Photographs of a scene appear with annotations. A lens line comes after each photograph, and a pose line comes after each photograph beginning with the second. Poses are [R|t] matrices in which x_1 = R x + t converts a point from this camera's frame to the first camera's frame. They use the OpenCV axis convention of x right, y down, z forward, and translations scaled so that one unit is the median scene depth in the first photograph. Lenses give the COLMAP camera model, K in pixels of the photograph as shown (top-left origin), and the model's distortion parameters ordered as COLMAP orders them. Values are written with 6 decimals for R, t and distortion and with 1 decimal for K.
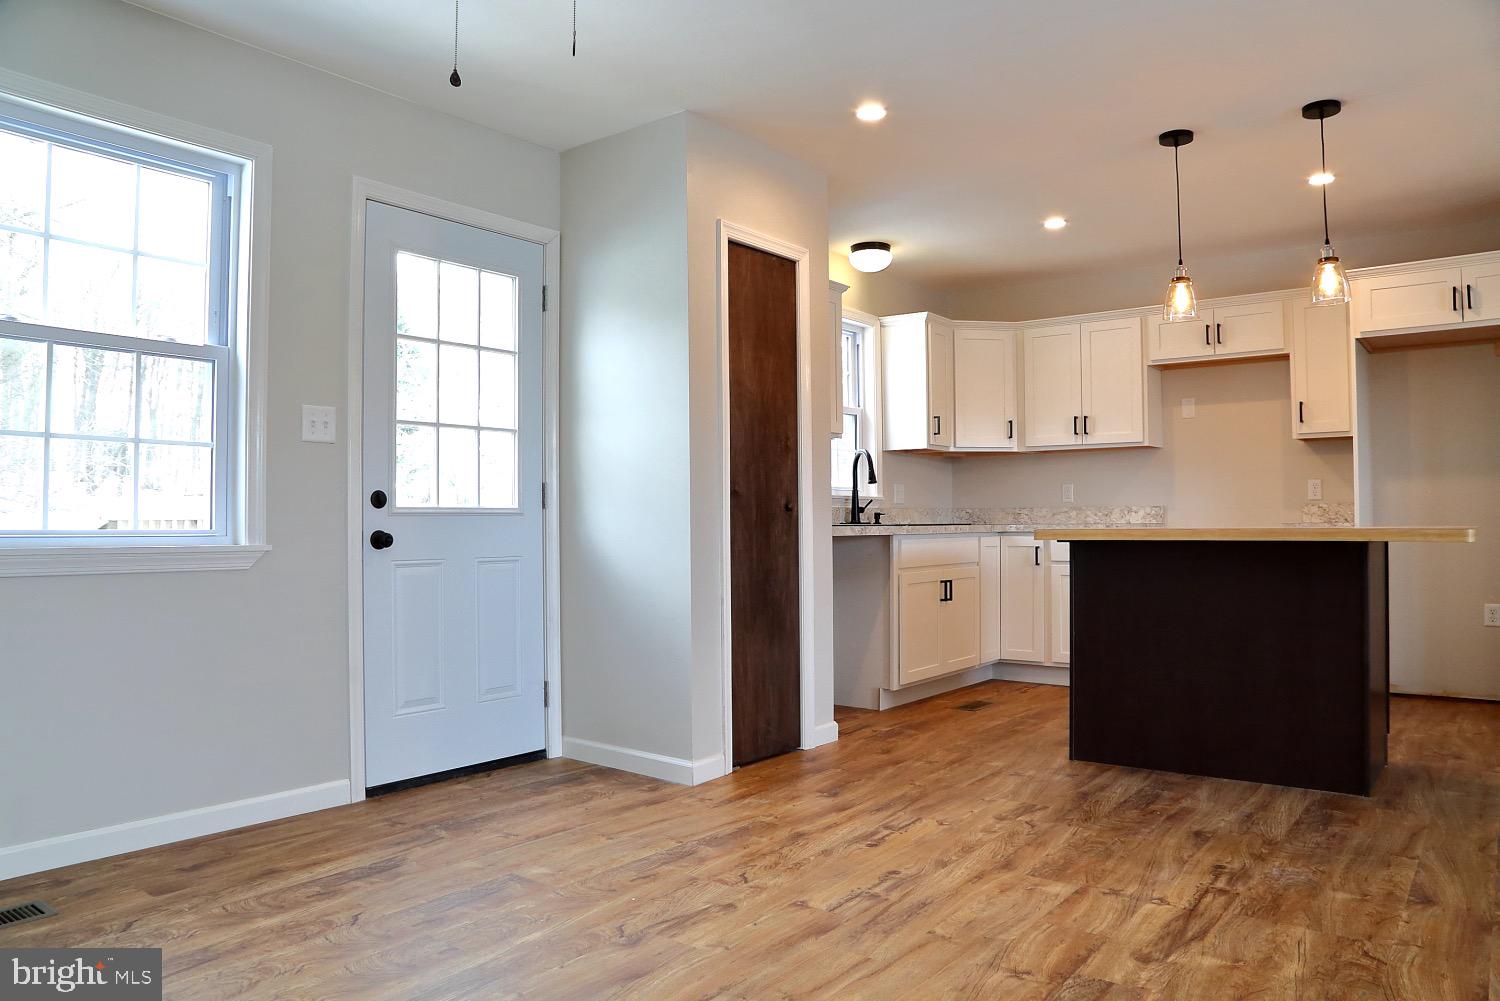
lens RADIAL K [[1066.2, 0, 750.0], [0, 1066.2, 500.5], [0, 0, 1]] dist [-0.086744, 0.000074]
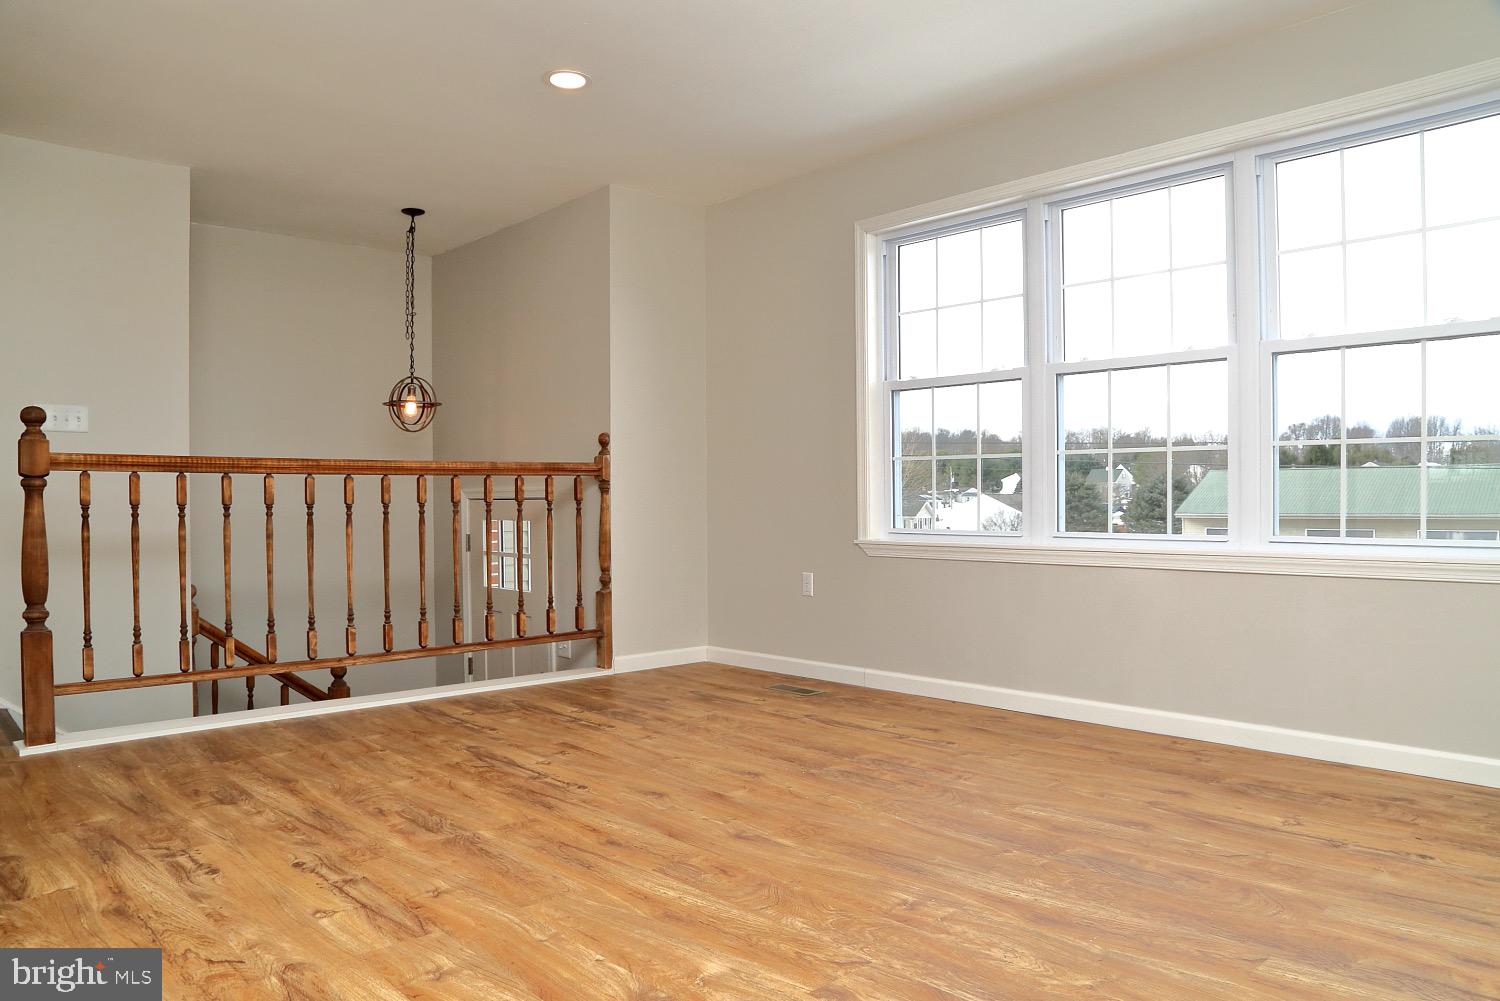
lens RADIAL K [[1024.0, 0, 750.0], [0, 1024.0, 500.5], [0, 0, 1]] dist [-0.124574, 0.062589]
pose [[0.188038, 0.005051, 0.982149, -1.640222], [-0.016832, 0.999856, -0.001920, 0.021735], [-0.982017, -0.016170, 0.188096, 1.142918]]
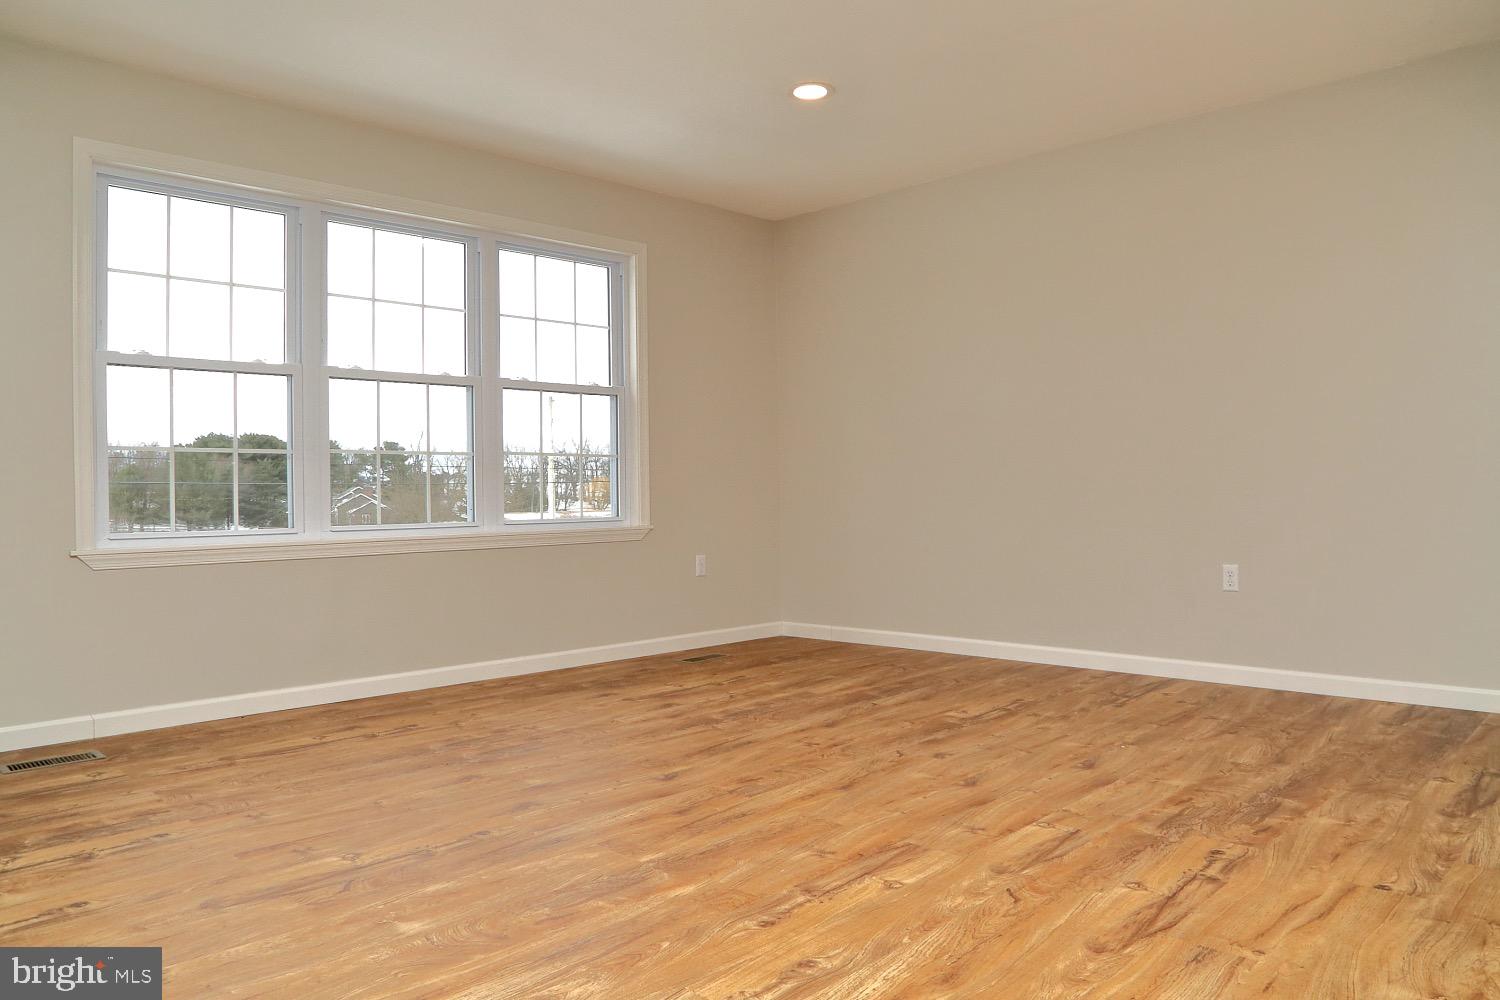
lens RADIAL K [[1024.0, 0, 750.0], [0, 1024.0, 500.0], [0, 0, 1]] dist [-0.124574, 0.062589]
pose [[-0.988738, 0.018993, 0.148444, 0.151511], [0.017213, 0.999764, -0.013272, 0.091070], [-0.148661, -0.010567, -0.988832, 4.512696]]
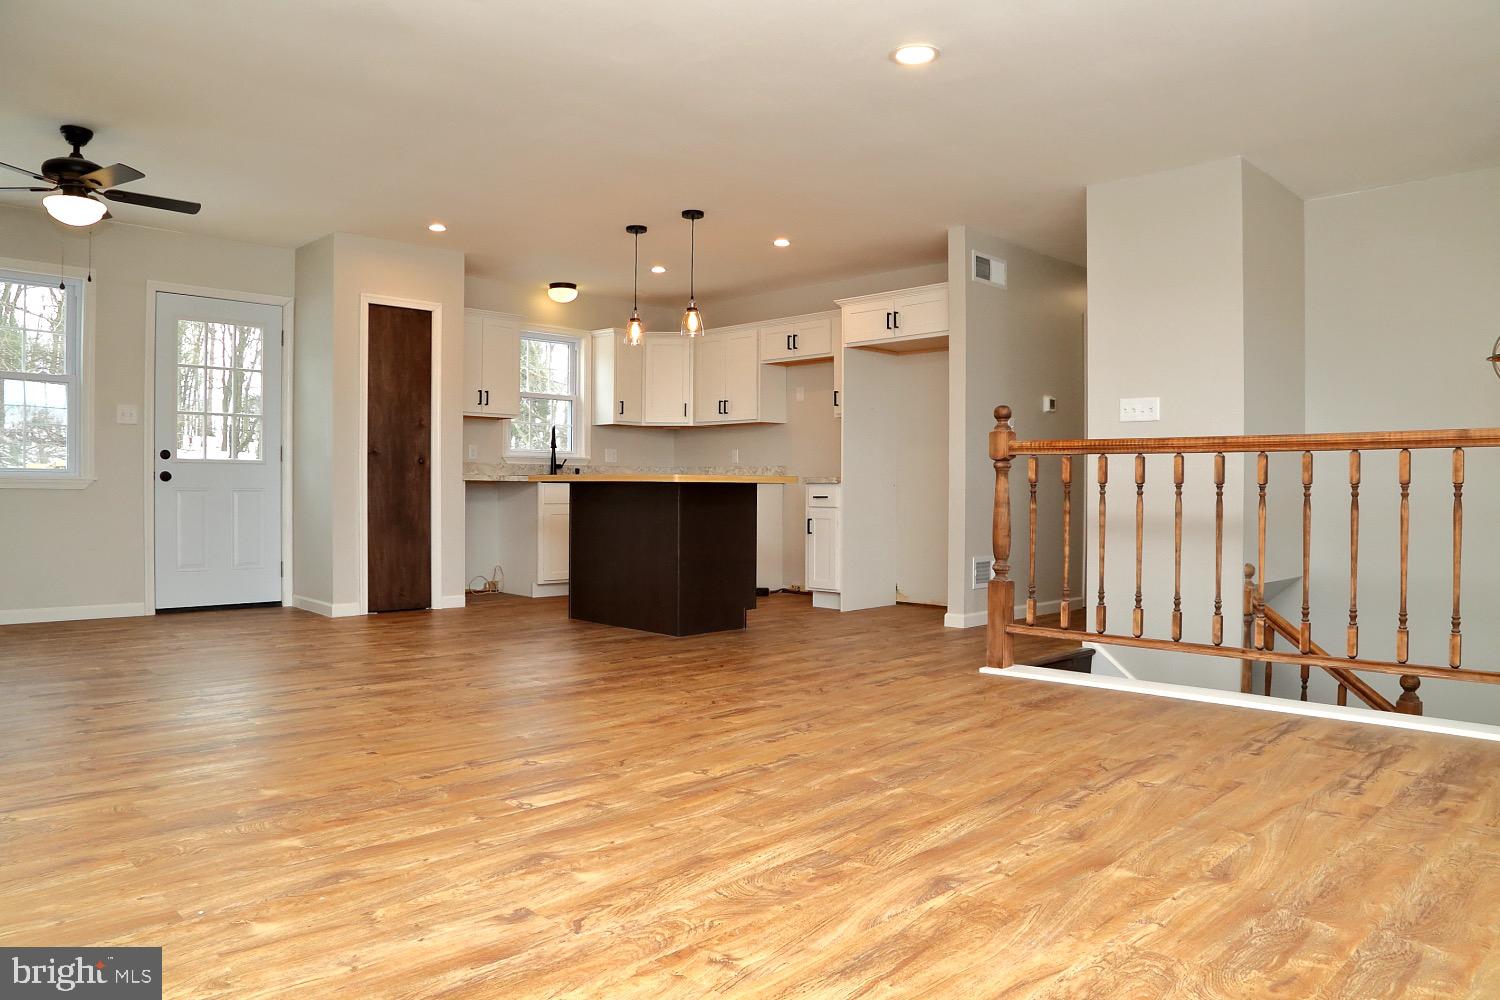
lens RADIAL K [[1041.9, 0, 761.1], [0, 1041.9, 490.9], [0, 0, 1]] dist [-0.117099, 0.044007]
pose [[0.989639, 0.014119, -0.142882, 0.759473], [-0.010529, 0.999610, 0.025848, 0.004782], [0.143191, -0.024076, 0.989402, -0.488024]]
